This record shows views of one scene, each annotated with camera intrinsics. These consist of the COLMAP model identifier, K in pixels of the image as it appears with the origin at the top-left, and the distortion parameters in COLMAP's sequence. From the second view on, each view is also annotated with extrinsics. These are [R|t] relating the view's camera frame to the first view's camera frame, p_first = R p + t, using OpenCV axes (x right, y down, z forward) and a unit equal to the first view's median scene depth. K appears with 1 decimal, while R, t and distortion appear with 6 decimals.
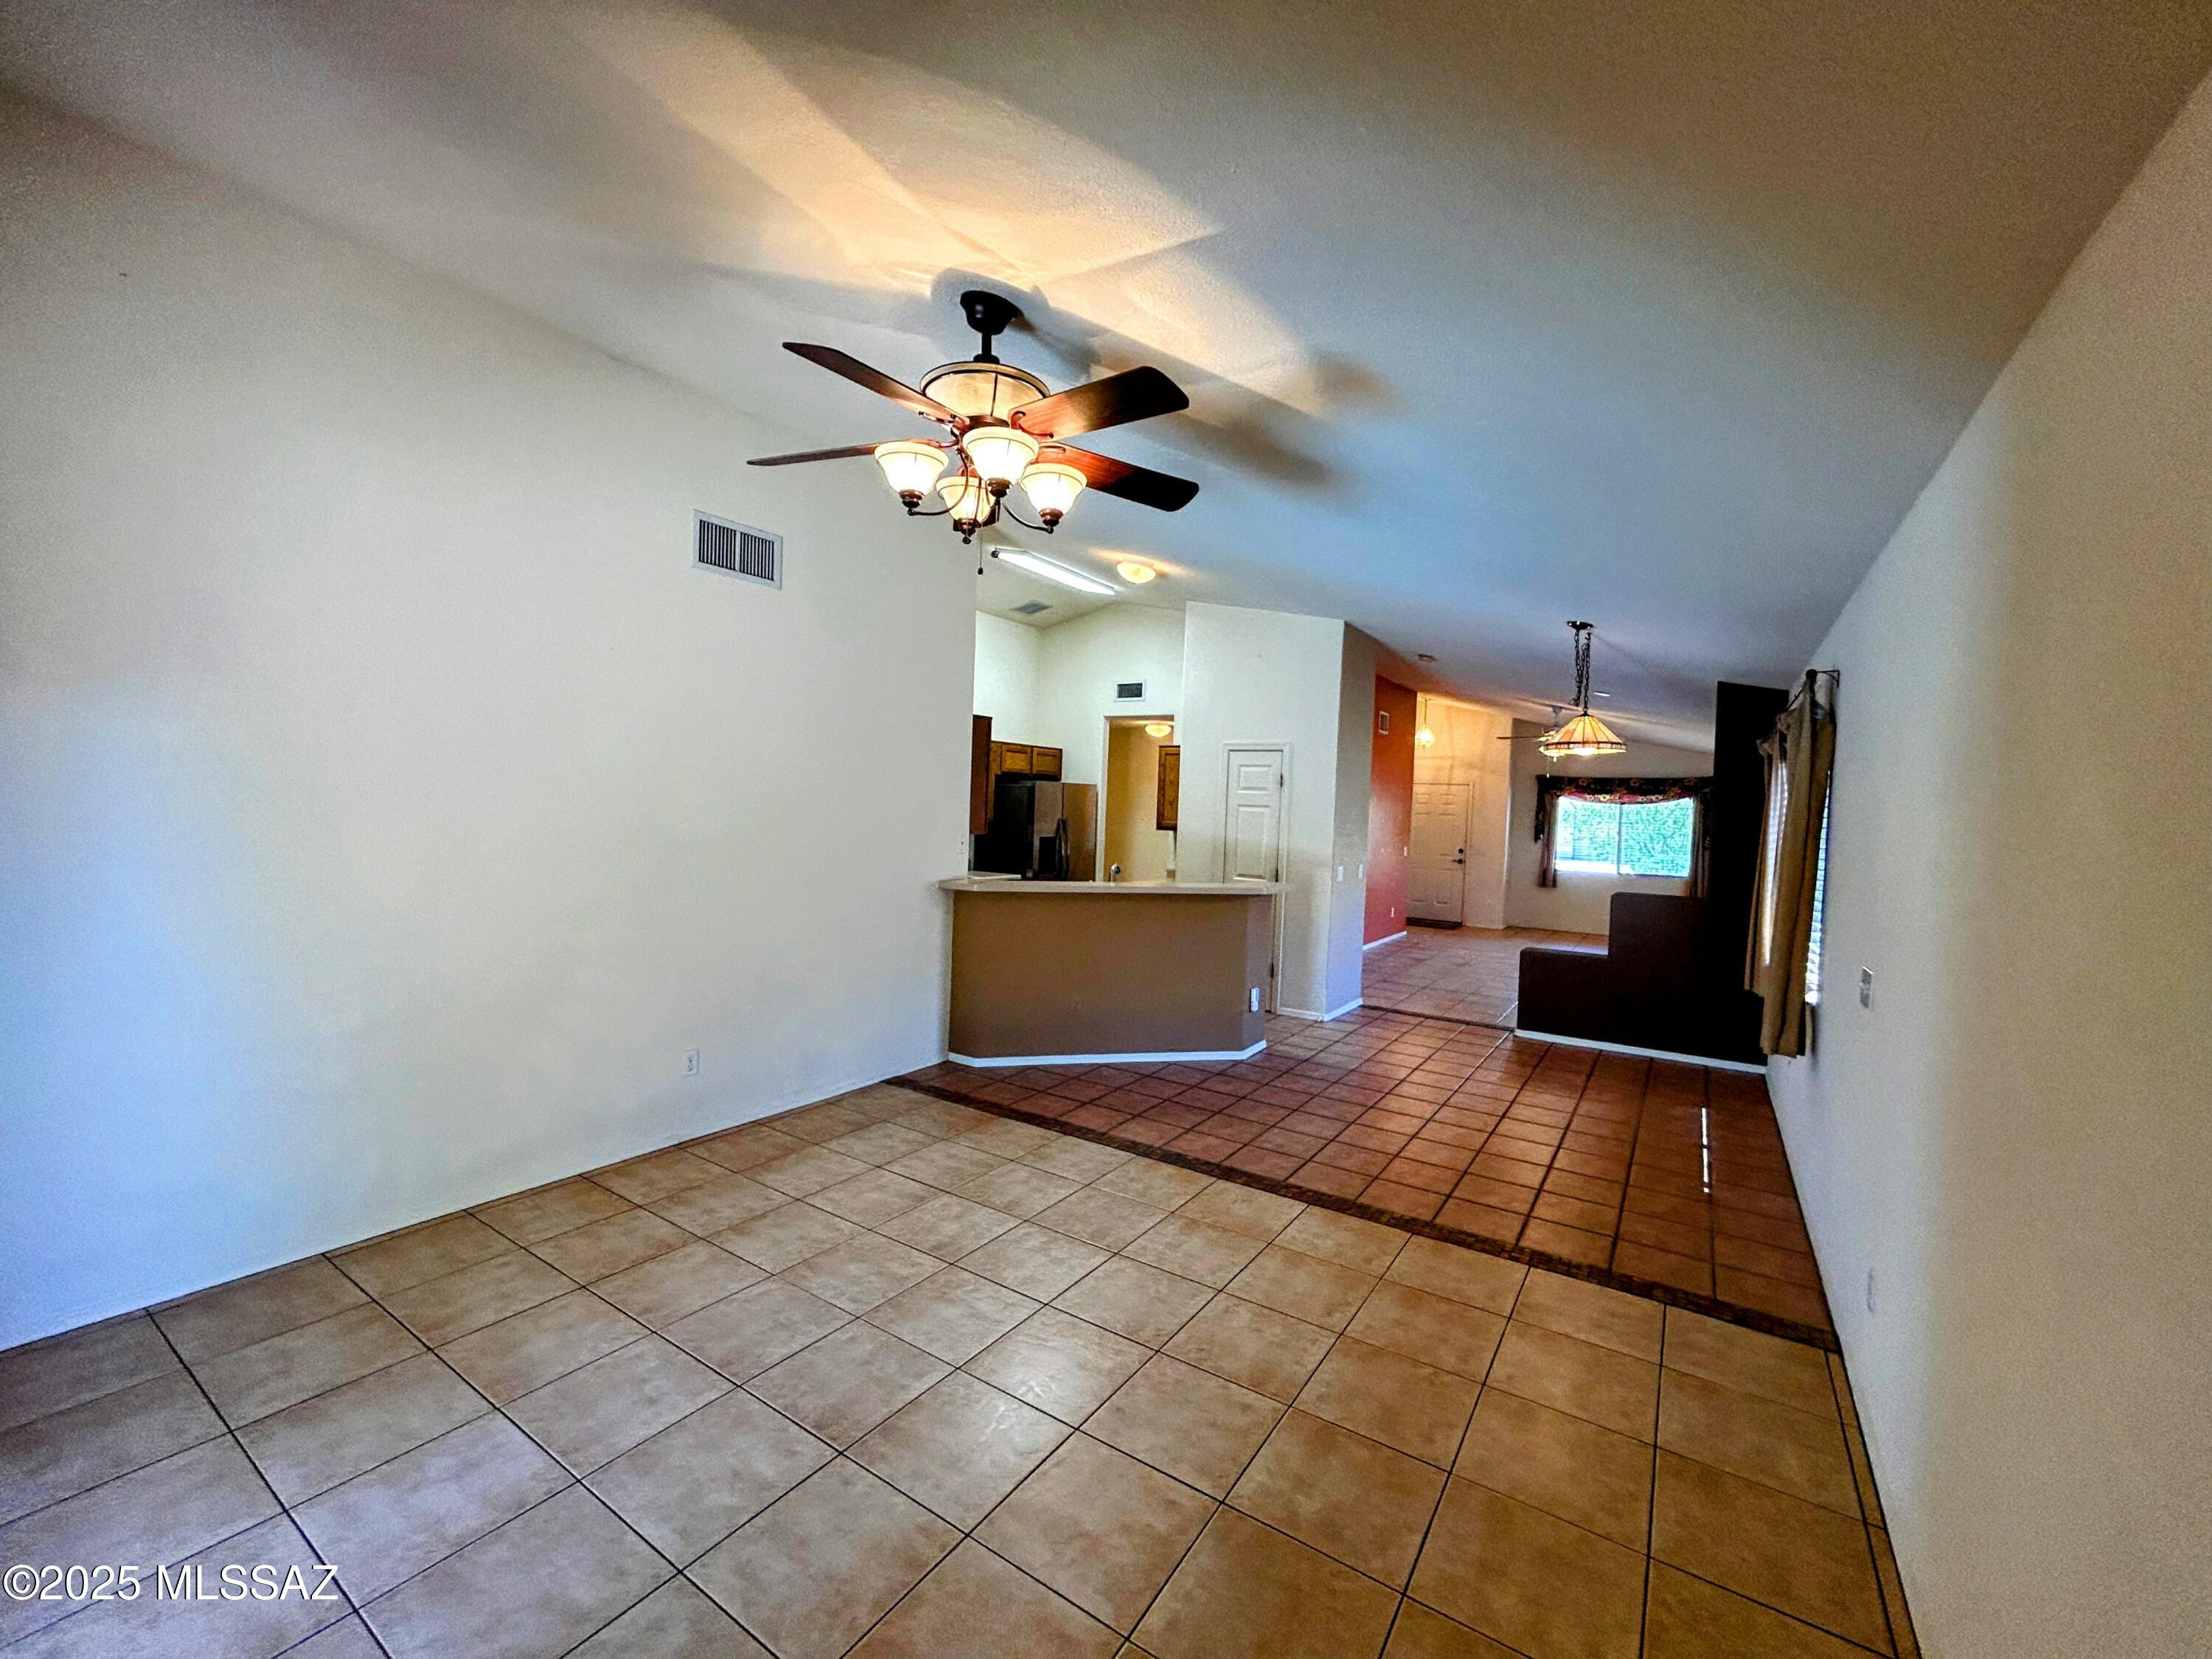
lens RADIAL K [[892.6, 0, 1110.6], [0, 892.6, 832.1], [0, 0, 1]] dist [-0.007108, 0.002480]
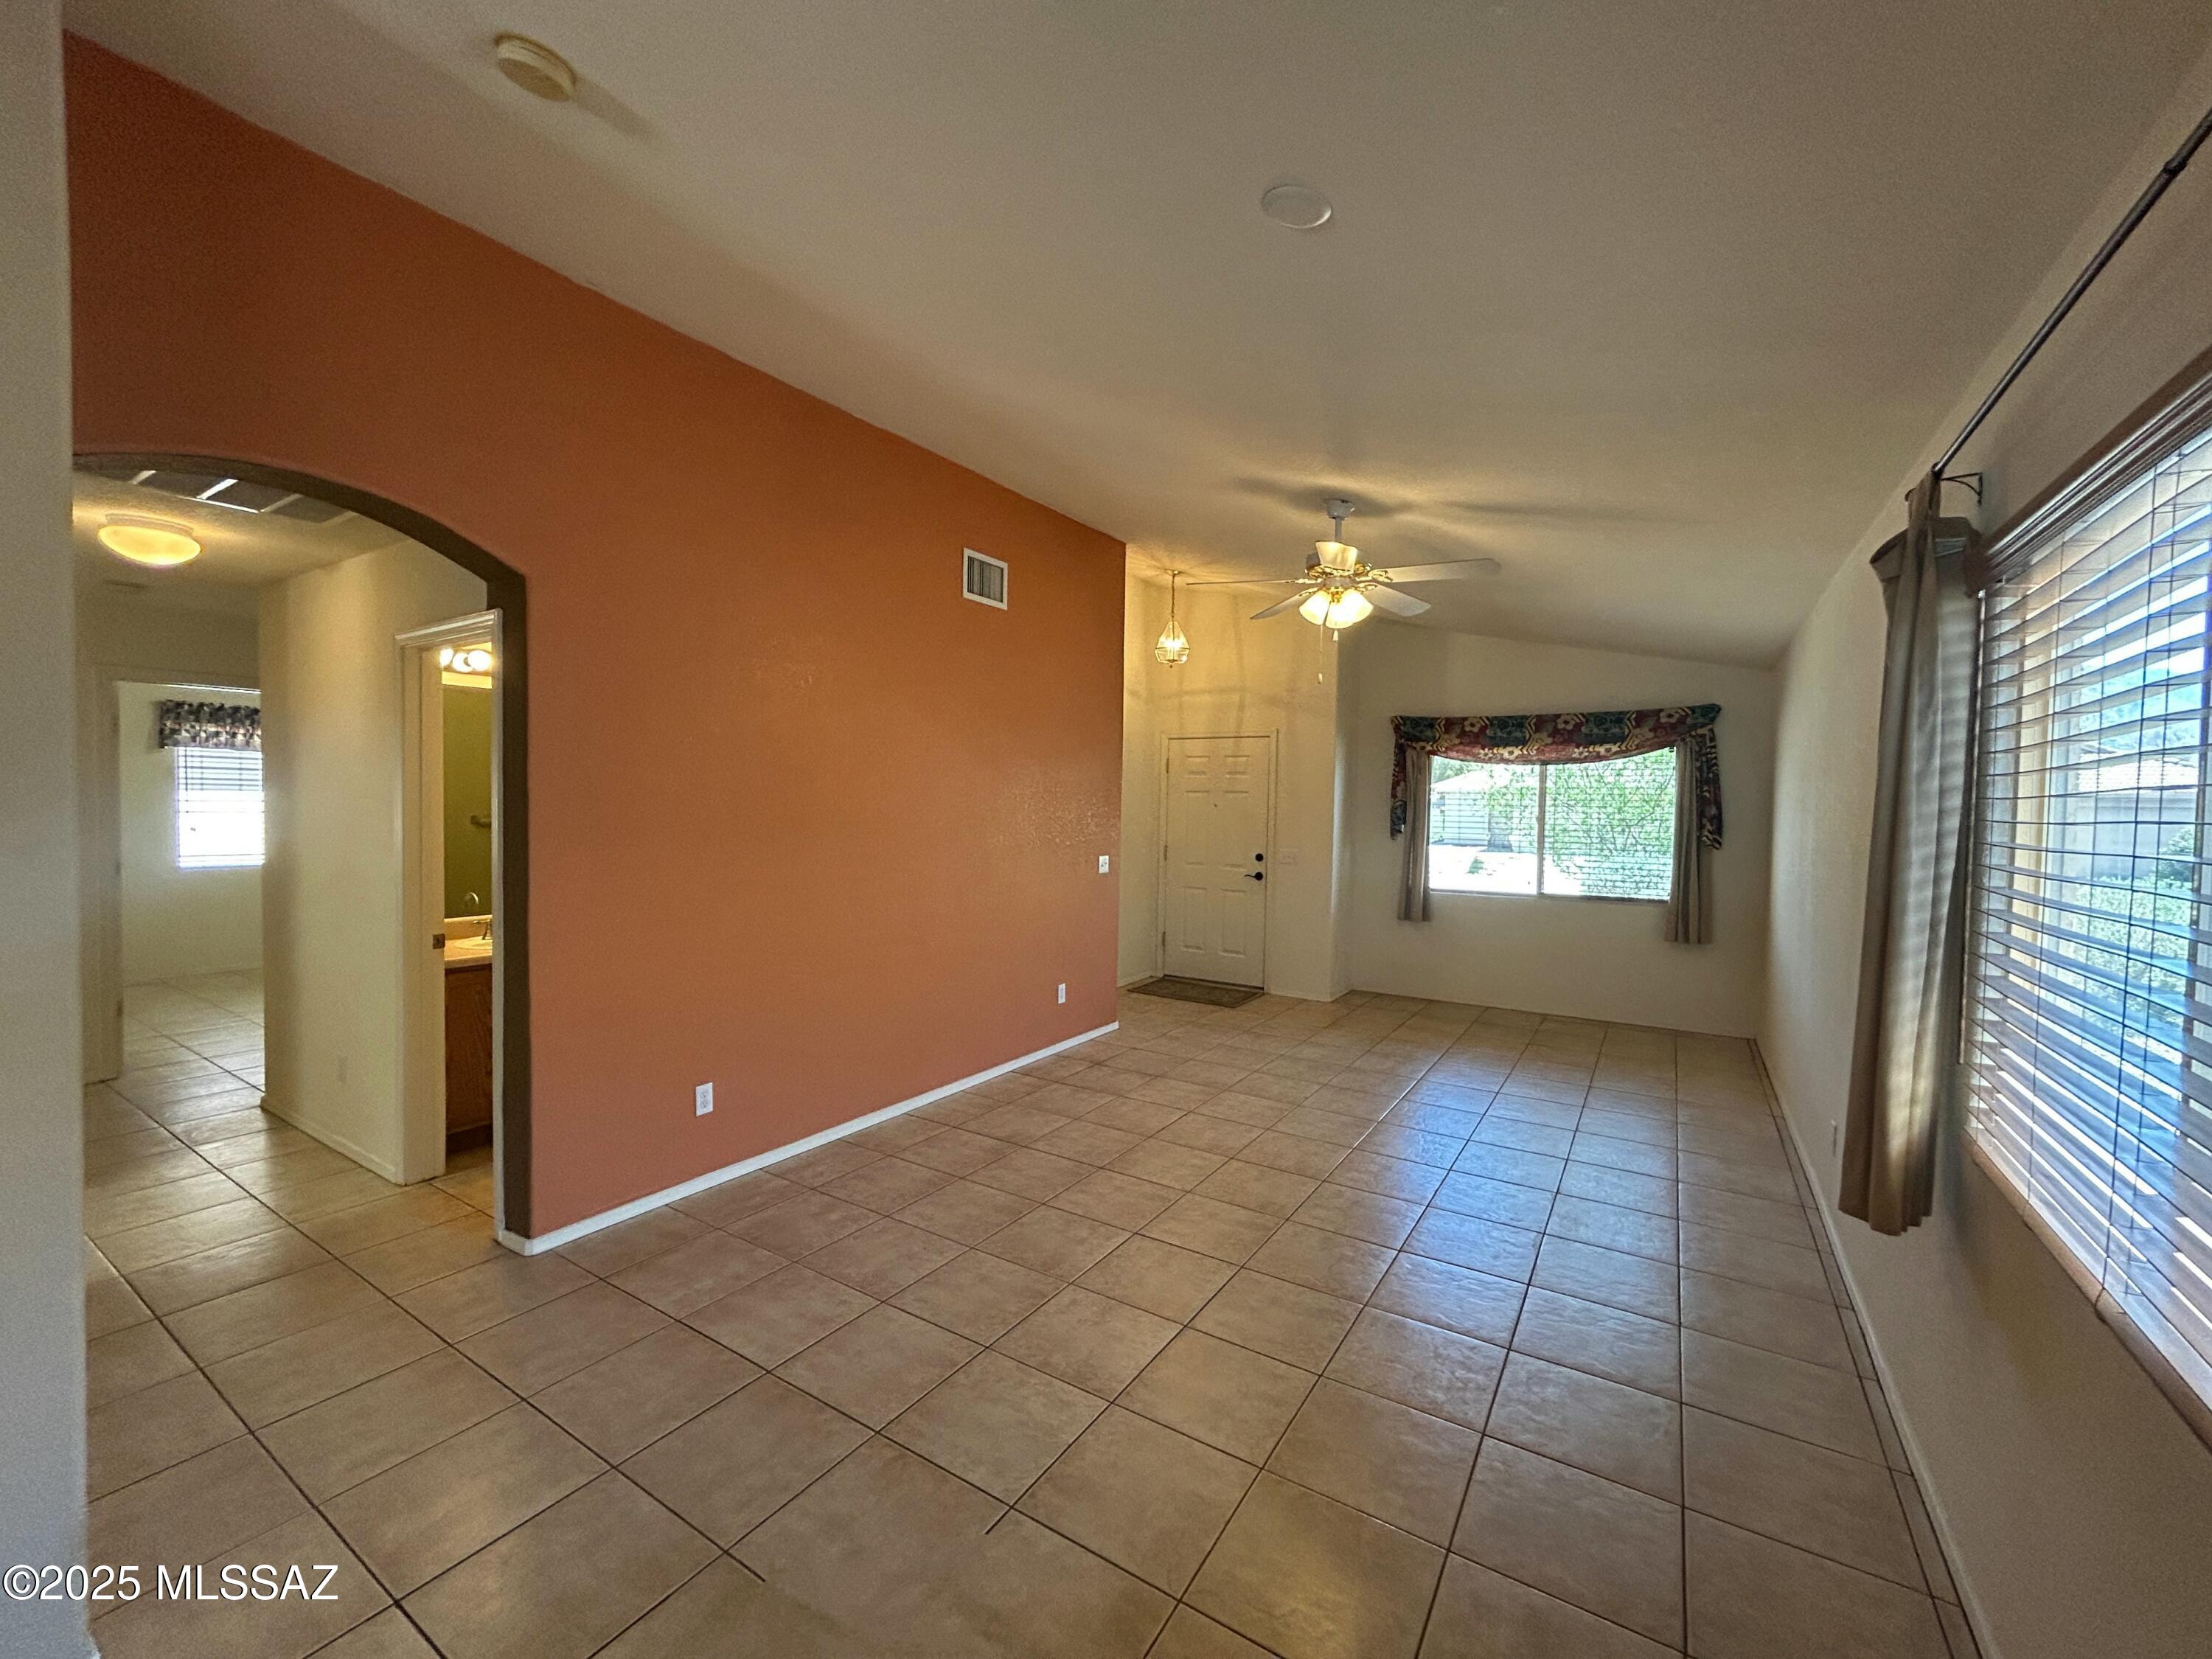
lens RADIAL K [[892.6, 0, 1119.6], [0, 892.6, 837.1], [0, 0, 1]] dist [-0.007108, 0.002480]
pose [[0.999550, -0.019783, 0.022545, 0.550061], [0.019491, 0.999724, 0.013122, -0.001154], [-0.022798, -0.012677, 0.999660, 0.846220]]
